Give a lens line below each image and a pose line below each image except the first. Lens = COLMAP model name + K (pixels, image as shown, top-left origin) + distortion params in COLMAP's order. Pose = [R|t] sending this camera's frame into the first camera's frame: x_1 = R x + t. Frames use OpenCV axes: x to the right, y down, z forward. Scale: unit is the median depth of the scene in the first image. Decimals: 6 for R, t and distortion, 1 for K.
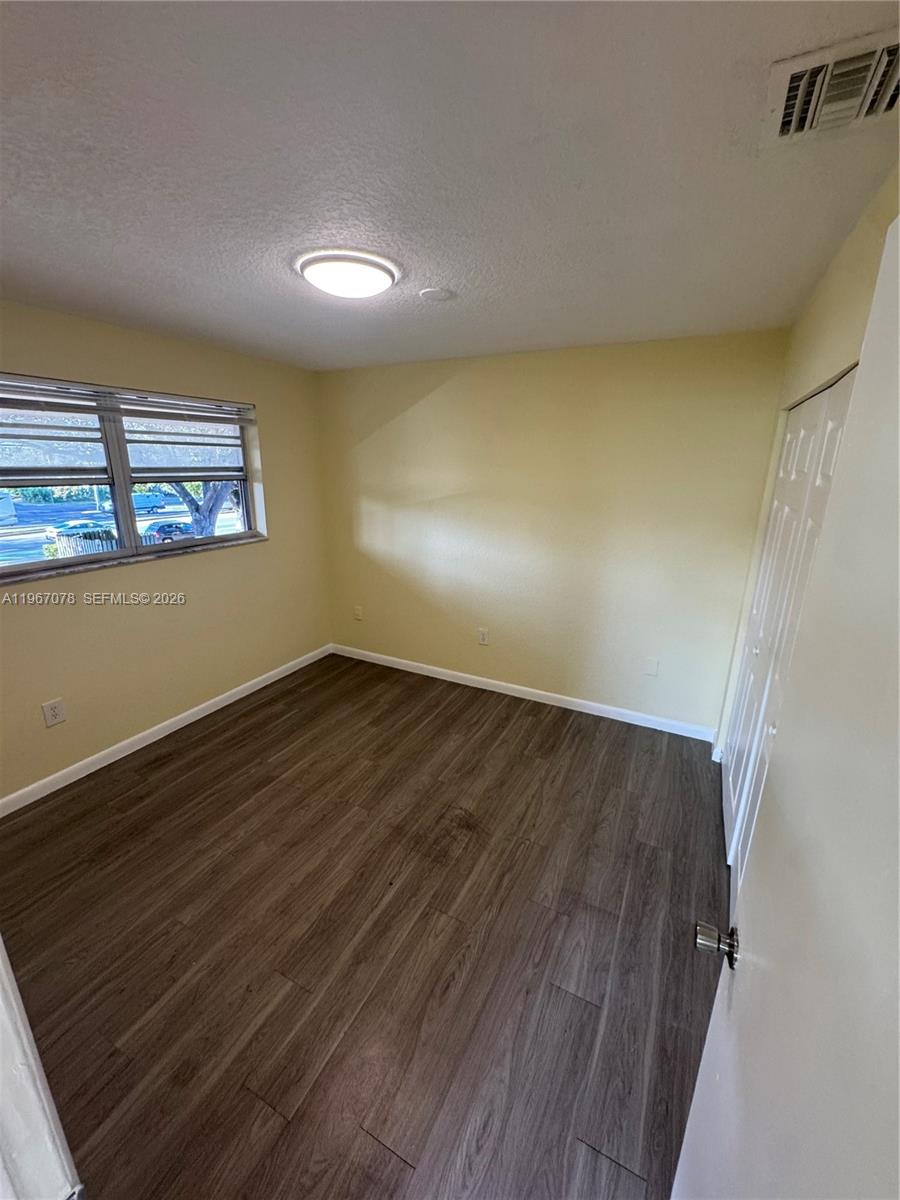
lens RADIAL K [[482.8, 0, 450.0], [0, 482.8, 600.0], [0, 0, 1]] dist [-0.003776, 0.000527]
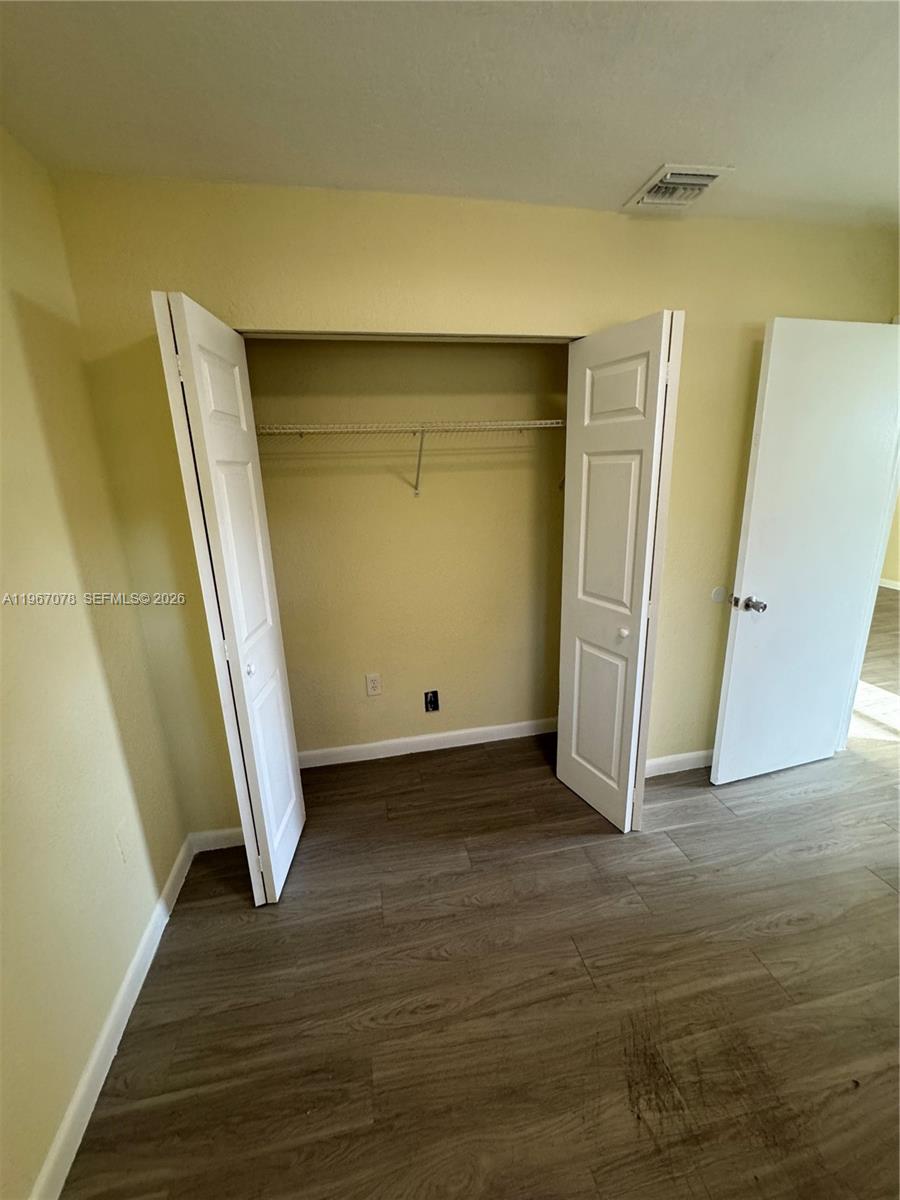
lens RADIAL K [[482.8, 0, 450.0], [0, 482.8, 600.0], [0, 0, 1]] dist [-0.003776, 0.000527]
pose [[-0.624646, -0.195739, 0.755979, -0.137139], [0.240133, 0.873023, 0.424460, -0.285724], [-0.743071, 0.446672, -0.498327, 1.357222]]
